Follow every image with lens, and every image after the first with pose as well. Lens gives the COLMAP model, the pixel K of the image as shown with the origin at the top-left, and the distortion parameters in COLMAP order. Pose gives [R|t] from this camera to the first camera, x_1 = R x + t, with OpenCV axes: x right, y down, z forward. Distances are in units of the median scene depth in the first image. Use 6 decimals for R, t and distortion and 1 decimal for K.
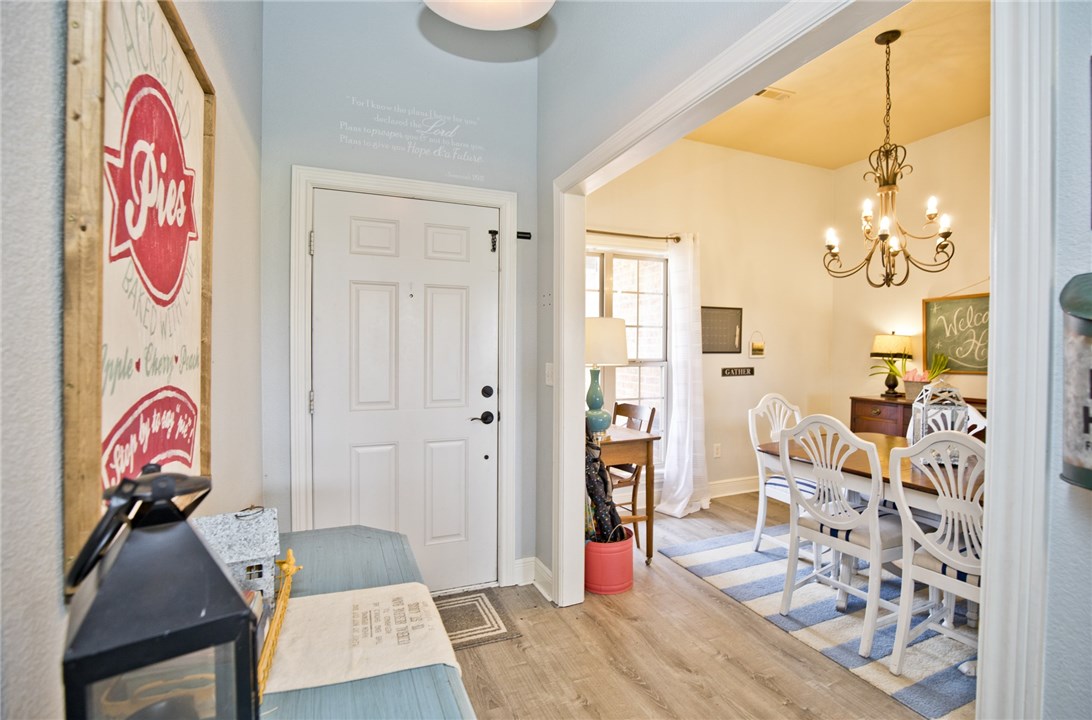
lens RADIAL K [[503.8, 0, 548.3], [0, 503.8, 352.5], [0, 0, 1]] dist [-0.023331, 0.000244]
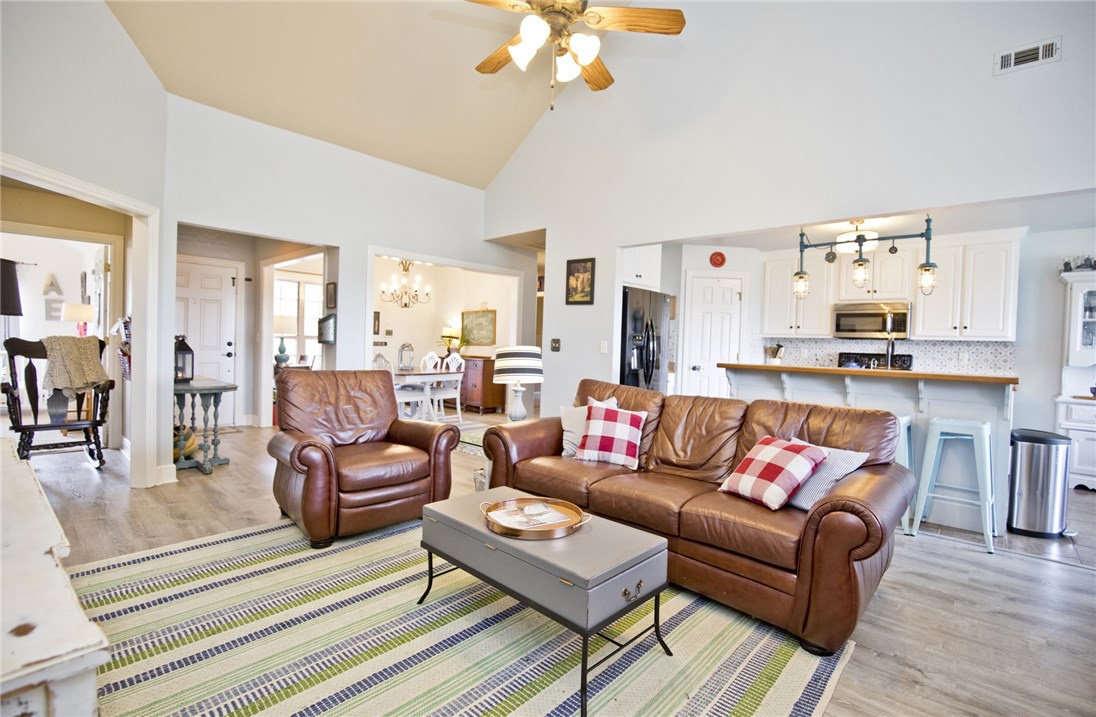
lens RADIAL K [[504.4, 0, 550.4], [0, 504.4, 354.4], [0, 0, 1]] dist [-0.030055, 0.002167]
pose [[0.905136, 0.010855, 0.424983, 0.170719], [-0.018136, 0.999750, 0.013089, 0.046236], [-0.424735, -0.019555, 0.905107, -1.214101]]
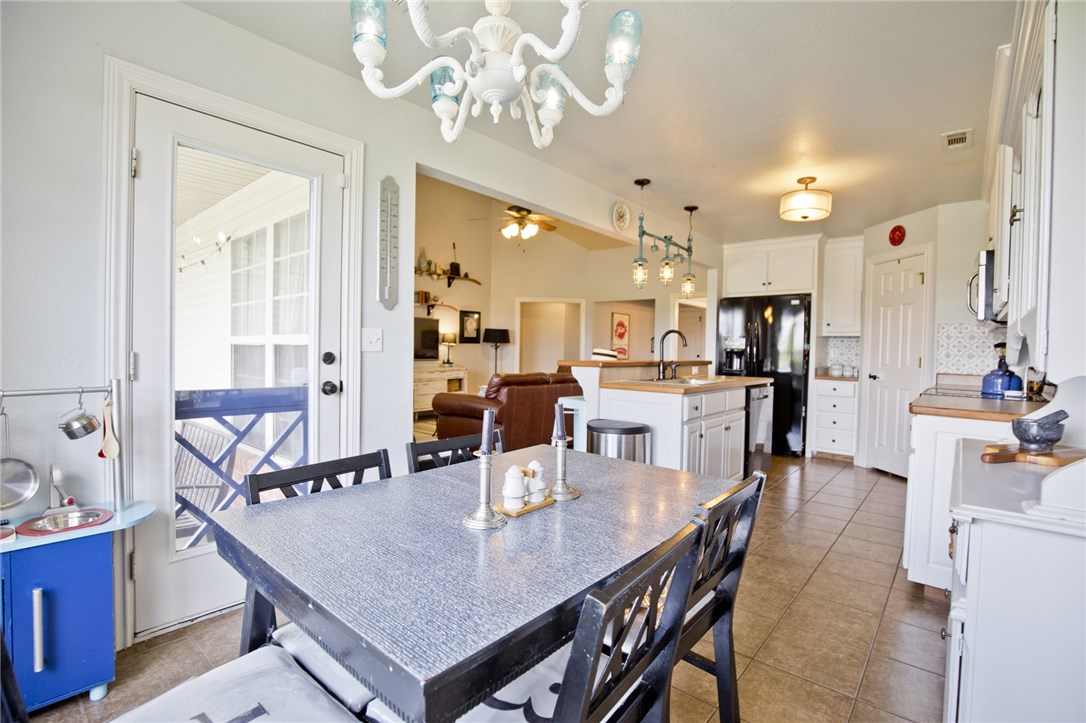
lens RADIAL K [[501.0, 0, 547.5], [0, 501.0, 364.9], [0, 0, 1]] dist [-0.023331, 0.000244]
pose [[0.457038, 0.028389, -0.888994, 1.952897], [-0.028486, 0.999445, 0.017271, 0.074505], [0.888991, 0.017430, 0.457593, -1.296311]]
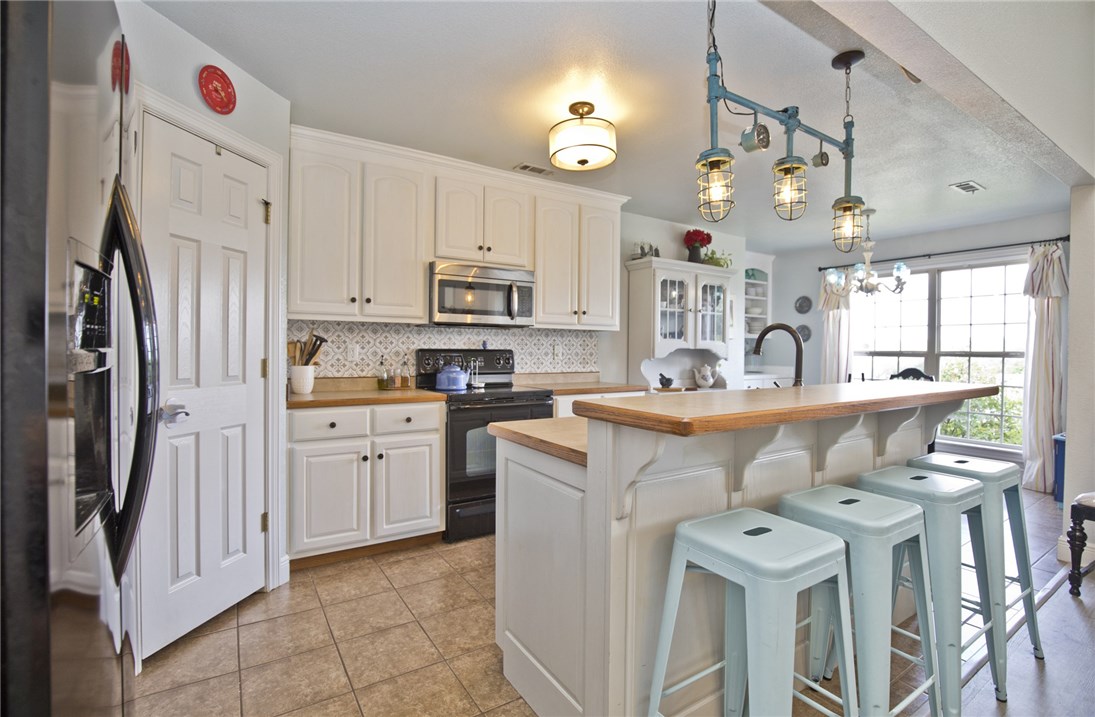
lens RADIAL K [[504.0, 0, 550.5], [0, 504.0, 348.7], [0, 0, 1]] dist [-0.030055, 0.002167]
pose [[-0.181822, -0.011622, 0.983263, 0.707292], [0.000747, 0.999928, 0.011958, 0.033531], [-0.983331, 0.002909, -0.181800, -0.284542]]
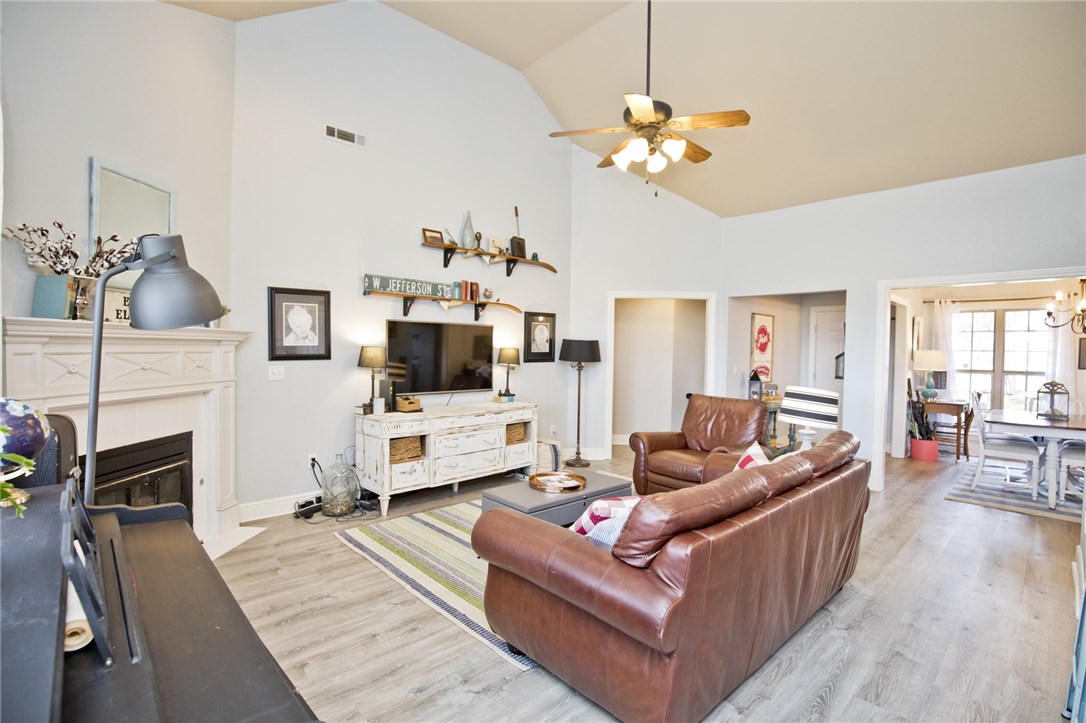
lens RADIAL K [[501.0, 0, 554.4], [0, 501.0, 359.1], [0, 0, 1]] dist [-0.023331, 0.000244]
pose [[0.361227, 0.018637, -0.932292, 1.168709], [-0.028639, 0.999550, 0.008885, 0.002960], [0.932038, 0.023490, 0.361599, -1.068810]]
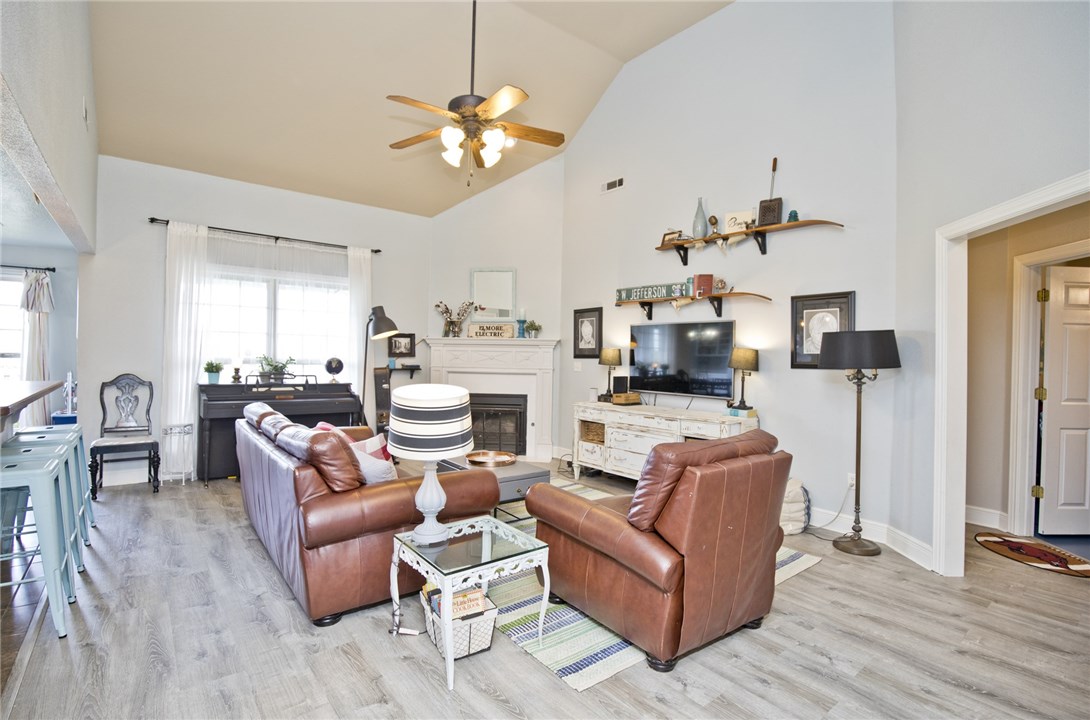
lens RADIAL K [[502.9, 0, 534.0], [0, 502.9, 360.2], [0, 0, 1]] dist [-0.023331, 0.000244]
pose [[-0.961590, -0.017331, -0.273942, 0.574561], [-0.026256, 0.999236, 0.028950, -0.003925], [0.273231, 0.035030, -0.961310, 0.206587]]
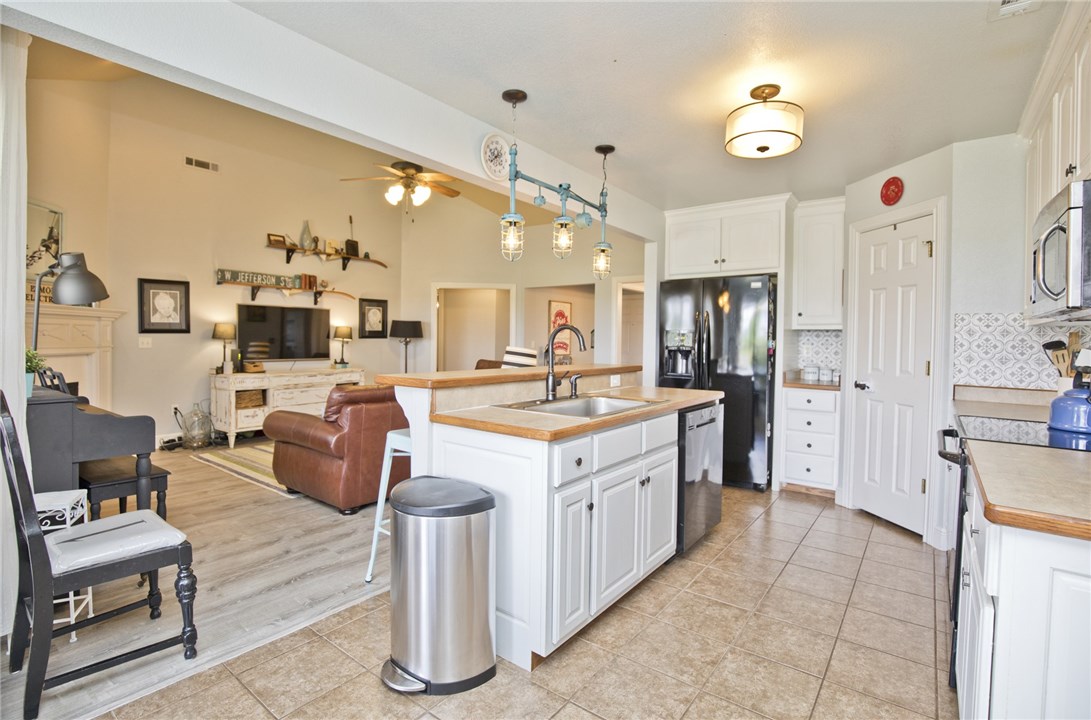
lens RADIAL K [[503.3, 0, 540.8], [0, 503.3, 346.9], [0, 0, 1]] dist [-0.023331, 0.000244]
pose [[0.495701, 0.012554, -0.868403, 1.722435], [-0.021894, 0.999758, 0.001956, 0.041949], [0.868217, 0.018043, 0.495856, -0.962788]]
